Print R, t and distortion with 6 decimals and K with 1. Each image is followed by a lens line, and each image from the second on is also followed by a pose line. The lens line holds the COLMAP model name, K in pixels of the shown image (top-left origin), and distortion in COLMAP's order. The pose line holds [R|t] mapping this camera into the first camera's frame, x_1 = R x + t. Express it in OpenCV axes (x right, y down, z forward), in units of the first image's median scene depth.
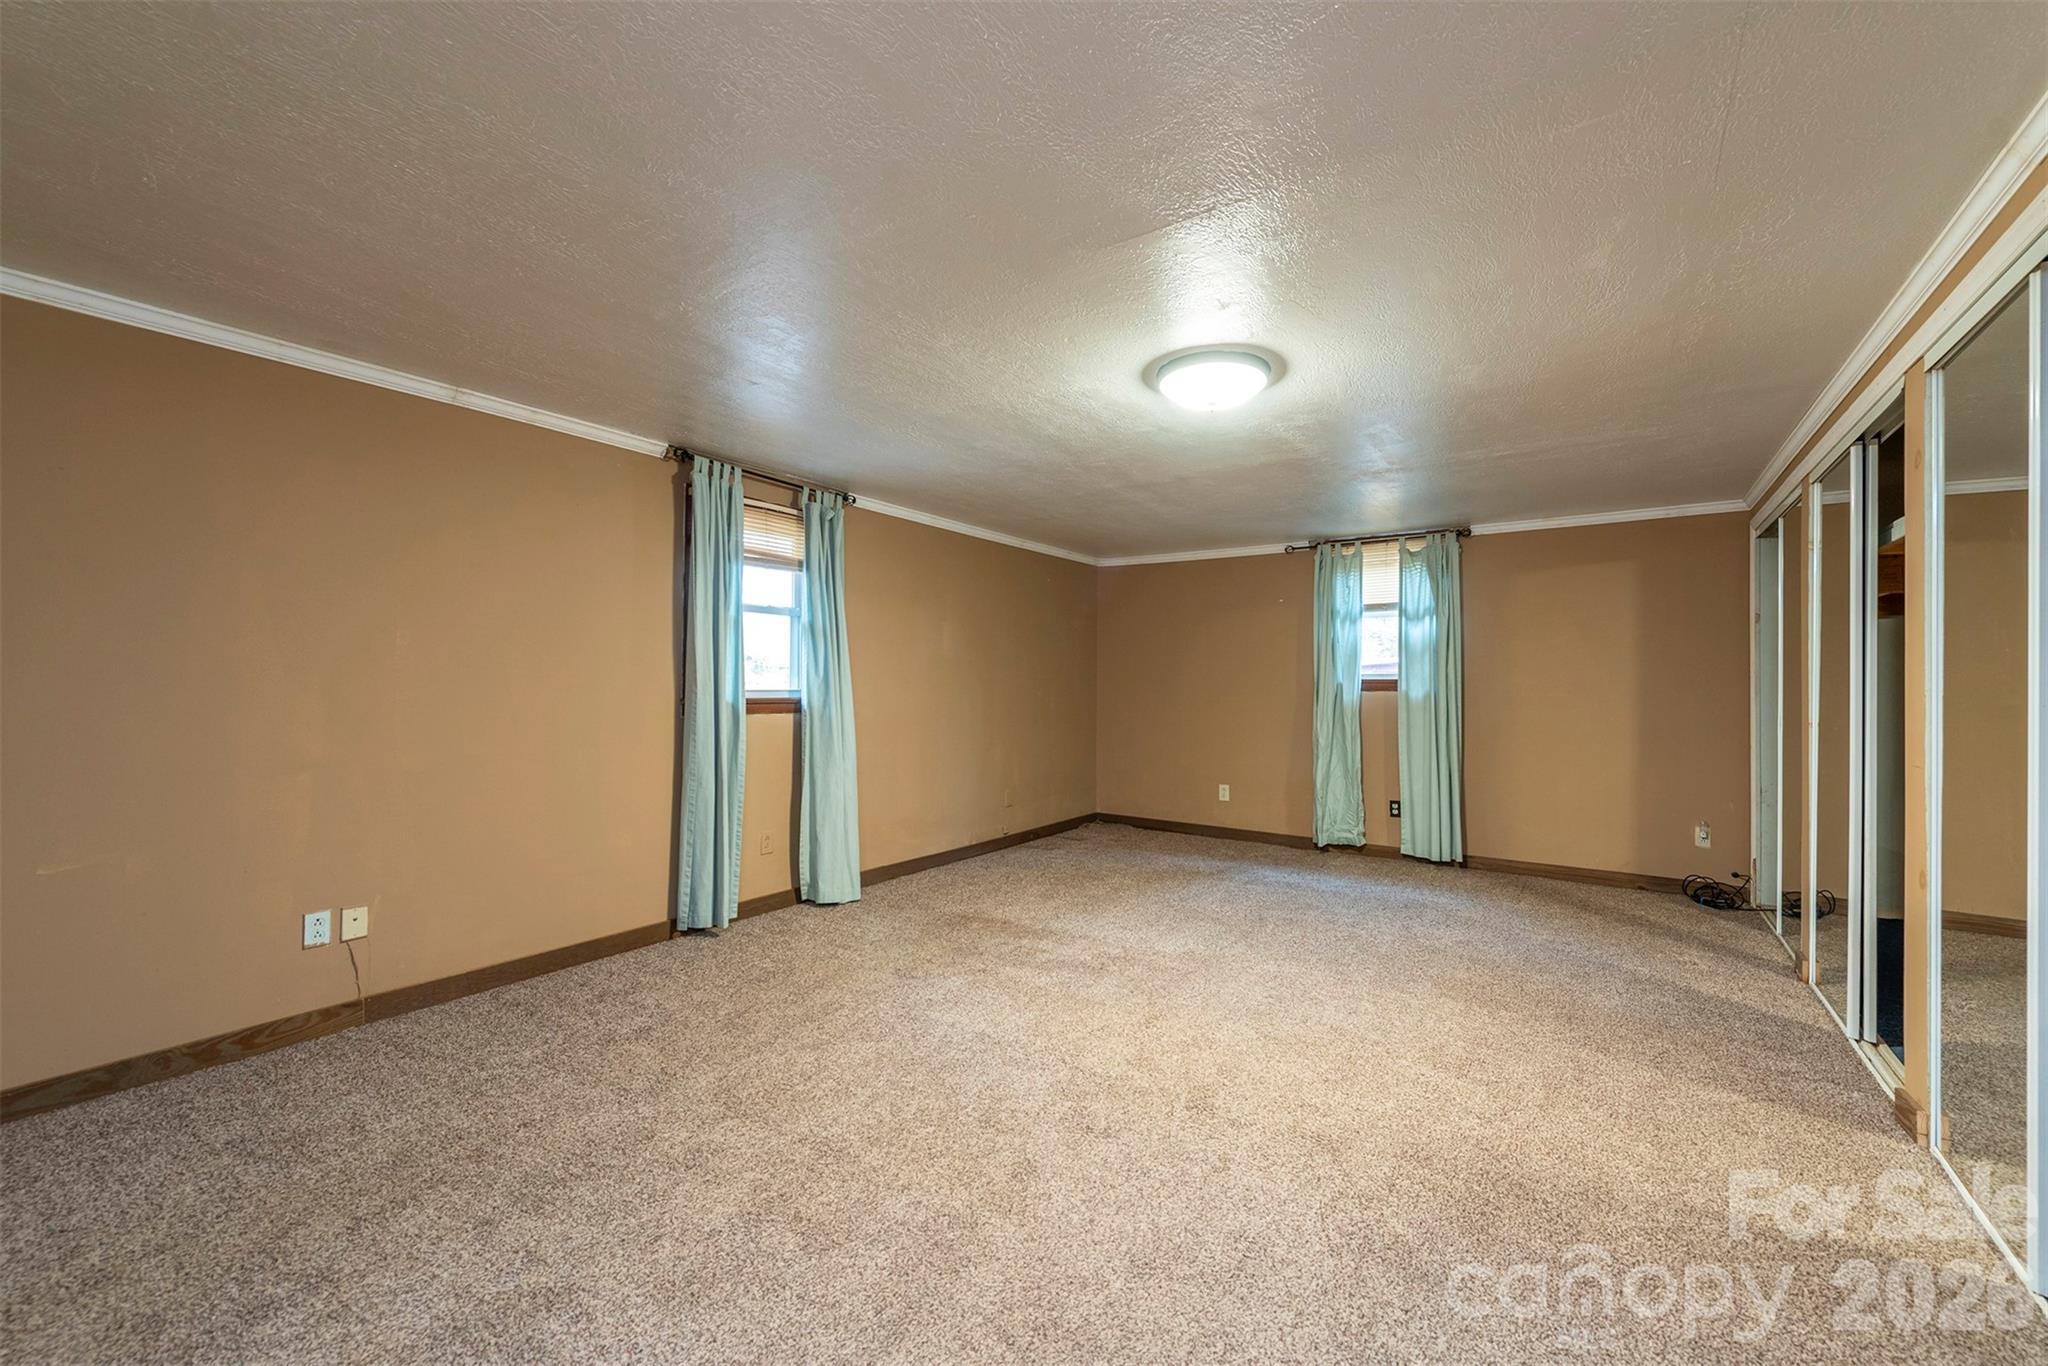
lens RADIAL K [[795.3, 0, 1023.1], [0, 795.3, 685.2], [0, 0, 1]] dist [-0.002093, -0.001344]
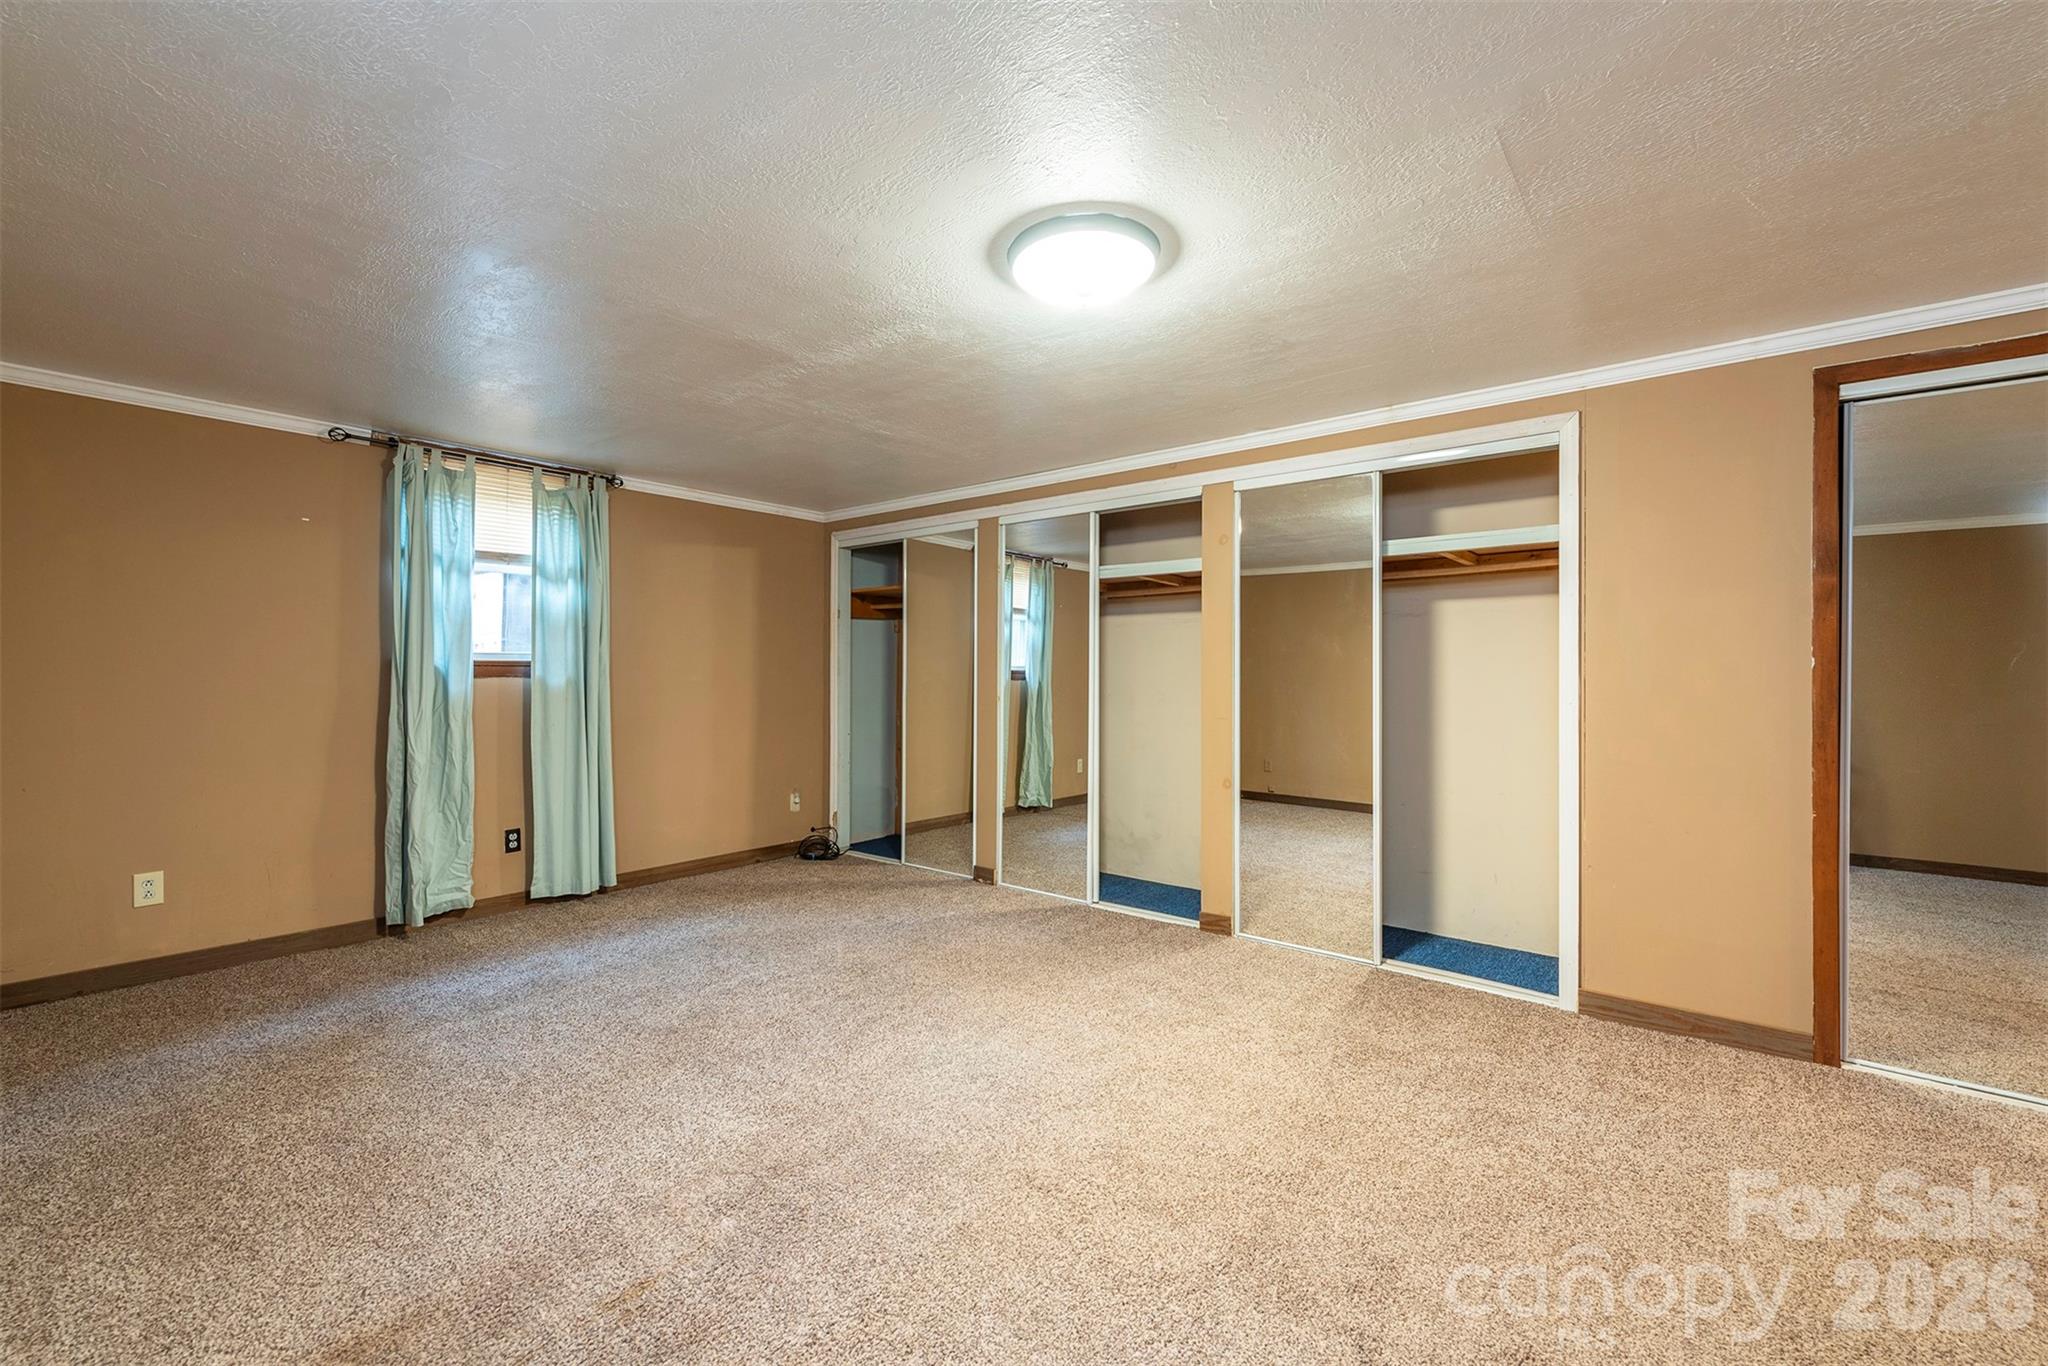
lens RADIAL K [[845.8, 0, 1023.2], [0, 845.8, 674.9], [0, 0, 1]] dist [0.001583, 0.000054]
pose [[0.054606, -0.008939, 0.998468, -0.278763], [-0.002121, 0.999957, 0.009068, -0.002666], [-0.998506, -0.002612, 0.054585, 0.508183]]
